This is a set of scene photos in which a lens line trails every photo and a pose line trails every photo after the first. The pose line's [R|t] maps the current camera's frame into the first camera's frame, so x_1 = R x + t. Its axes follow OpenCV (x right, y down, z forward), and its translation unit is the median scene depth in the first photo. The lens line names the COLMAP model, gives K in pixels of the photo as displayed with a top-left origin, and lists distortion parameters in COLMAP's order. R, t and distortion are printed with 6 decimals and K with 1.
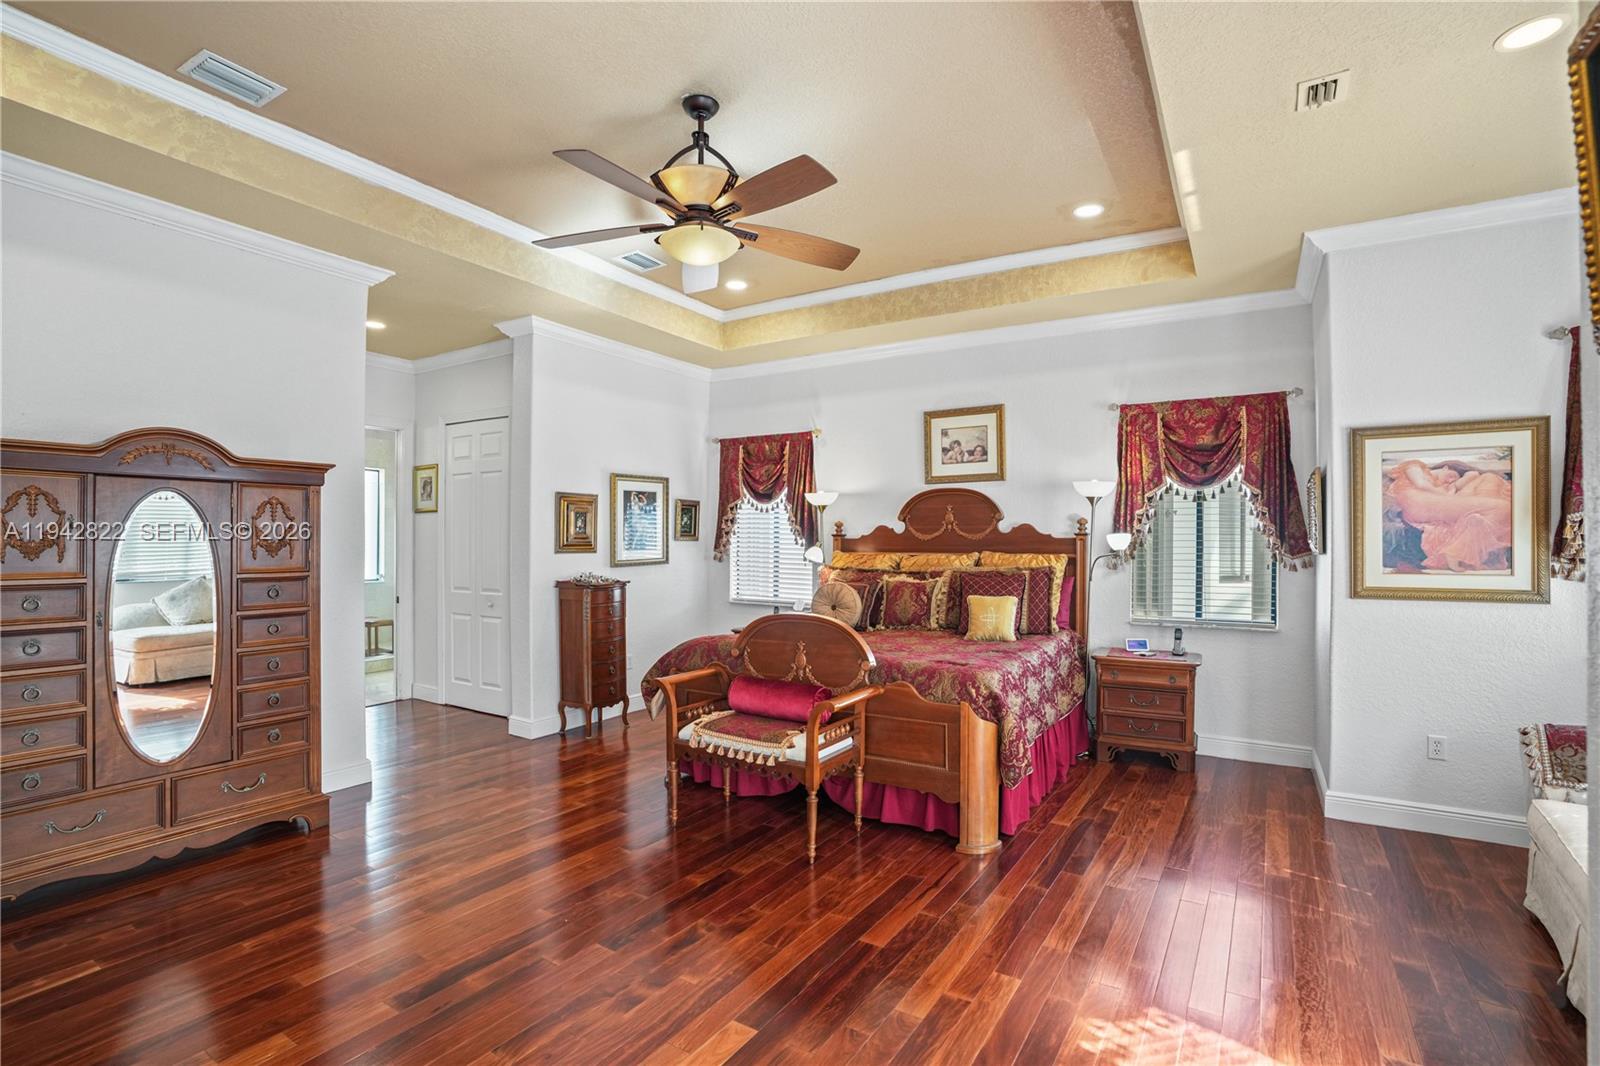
lens RADIAL K [[744.4, 0, 819.4], [0, 744.4, 524.6], [0, 0, 1]] dist [-0.074180, 0.035204]
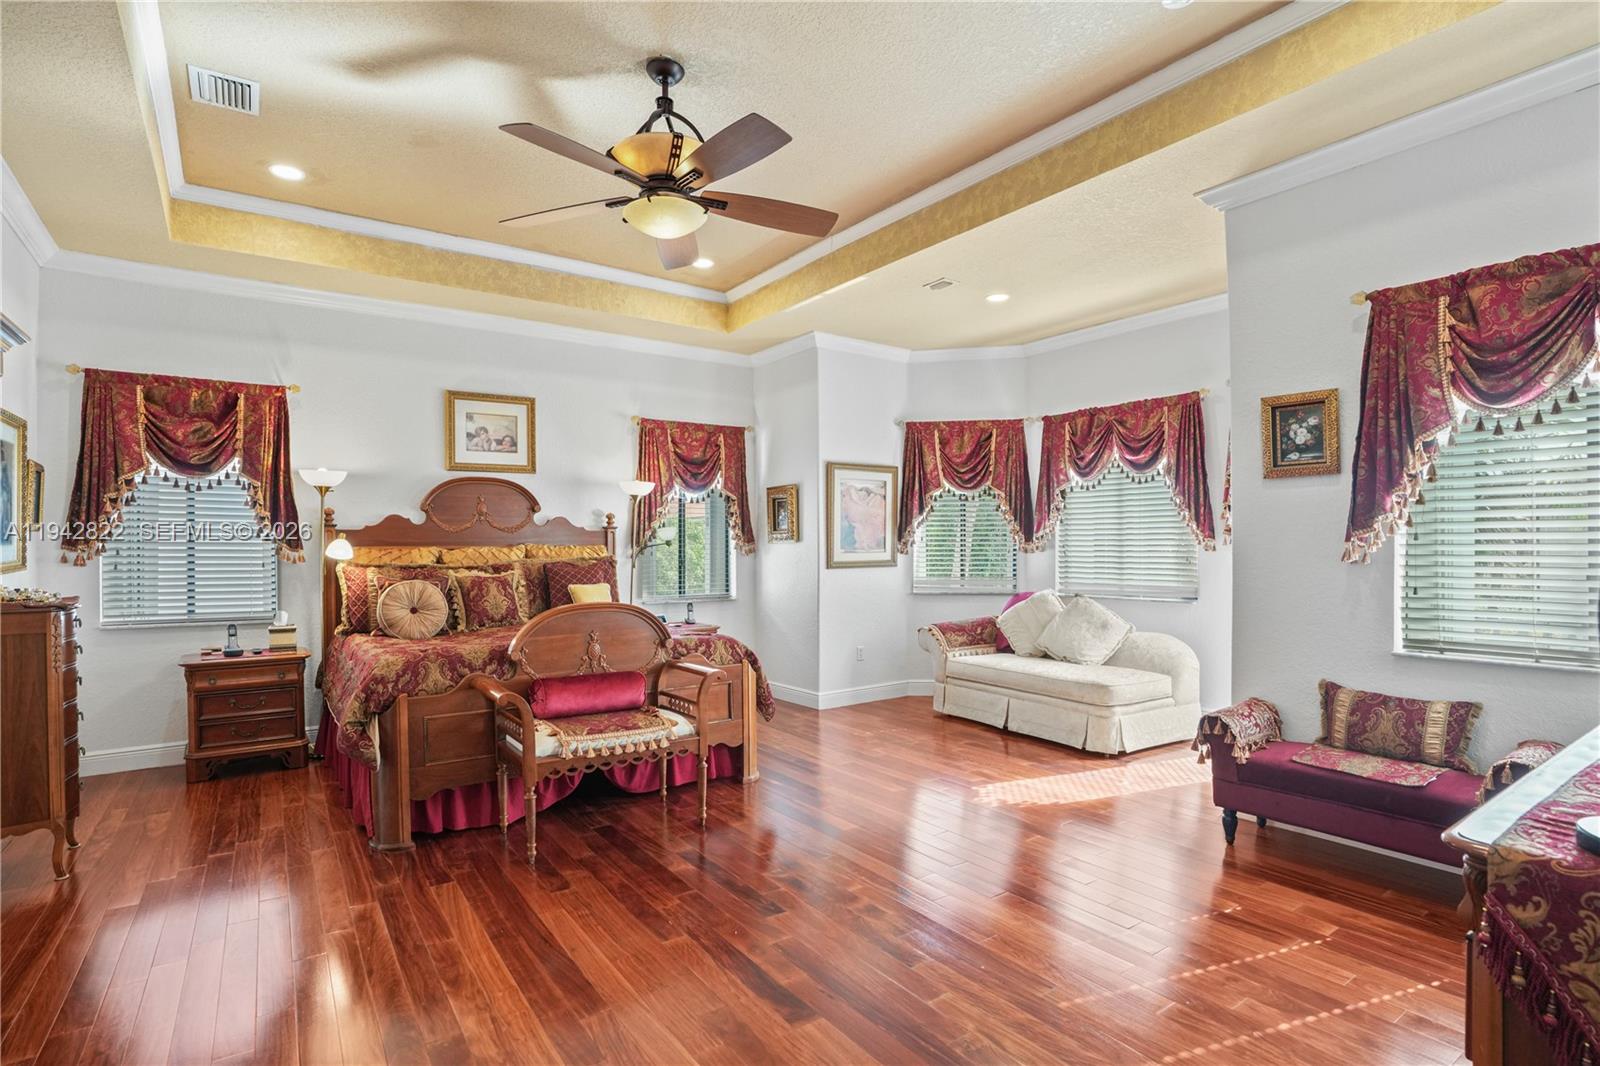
lens RADIAL K [[788.5, 0, 800.2], [0, 788.5, 535.5], [0, 0, 1]] dist [-0.079092, 0.040591]
pose [[0.396535, 0.006932, 0.917993, -0.628435], [-0.013622, 0.999906, -0.001666, 0.023198], [-0.917919, -0.011844, 0.396592, 0.263129]]
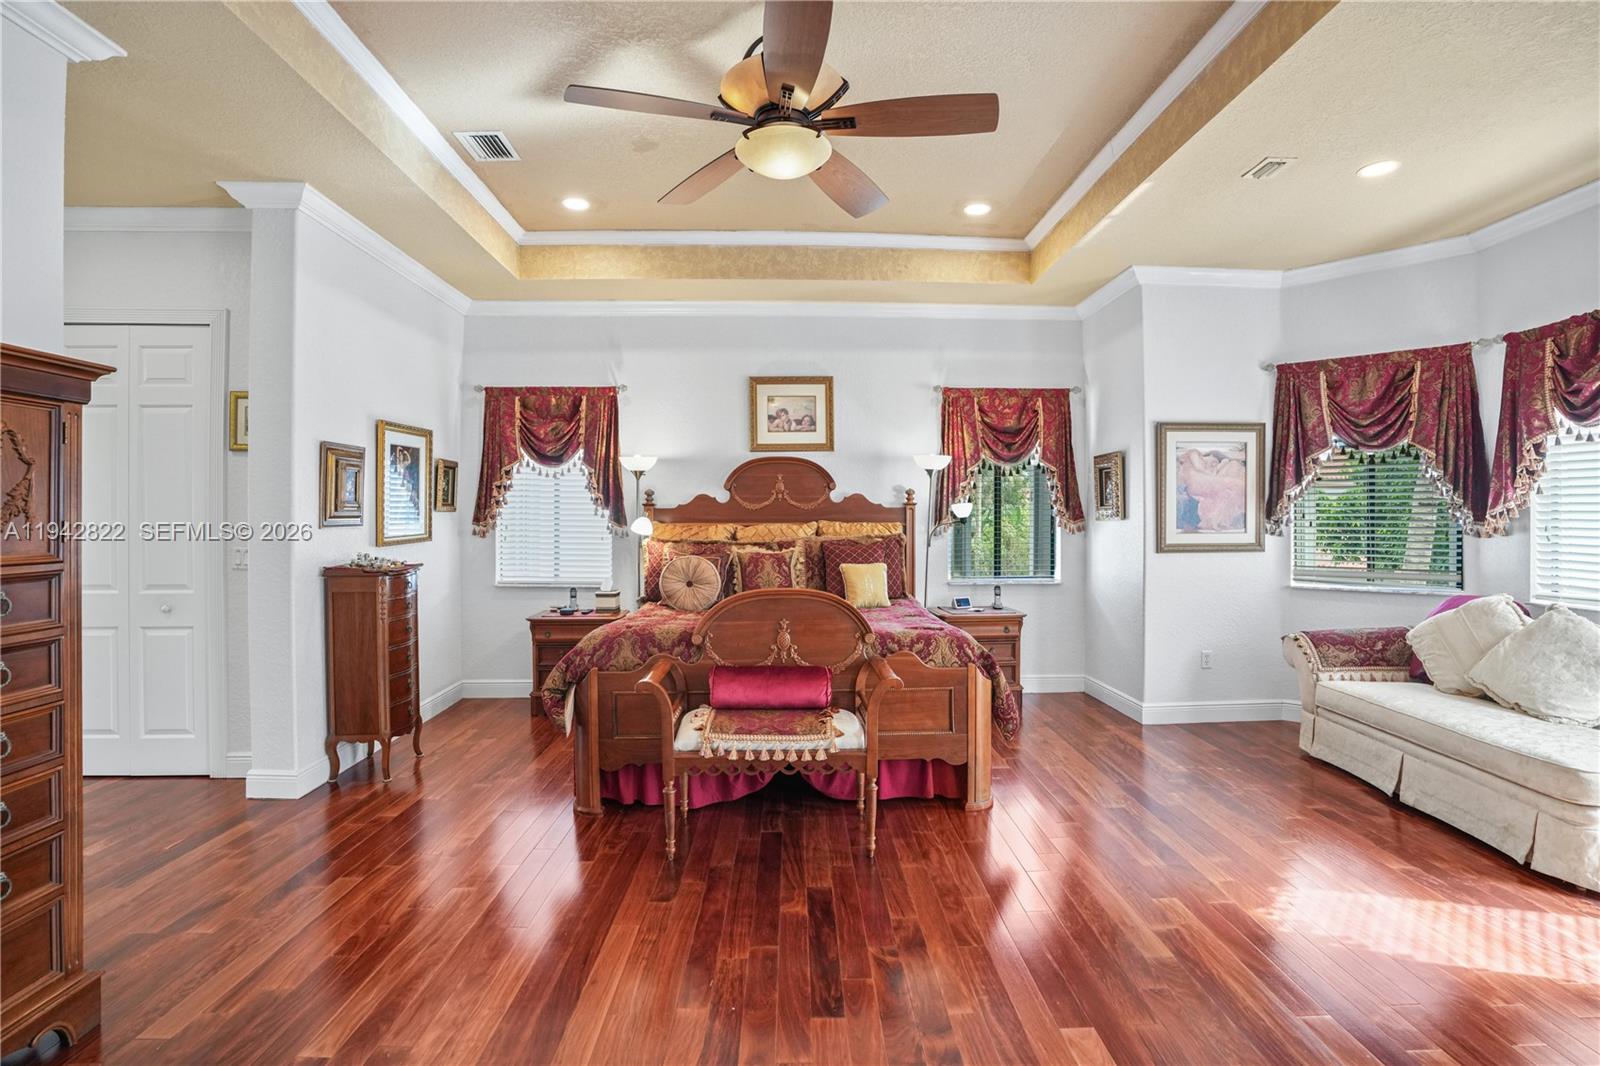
lens RADIAL K [[740.6, 0, 812.4], [0, 740.6, 502.6], [0, 0, 1]] dist [-0.067877, 0.025571]
pose [[0.835222, 0.005802, 0.549882, -0.361432], [-0.008283, 0.999964, 0.002030, 0.009921], [-0.549850, -0.006250, 0.835240, 0.174215]]
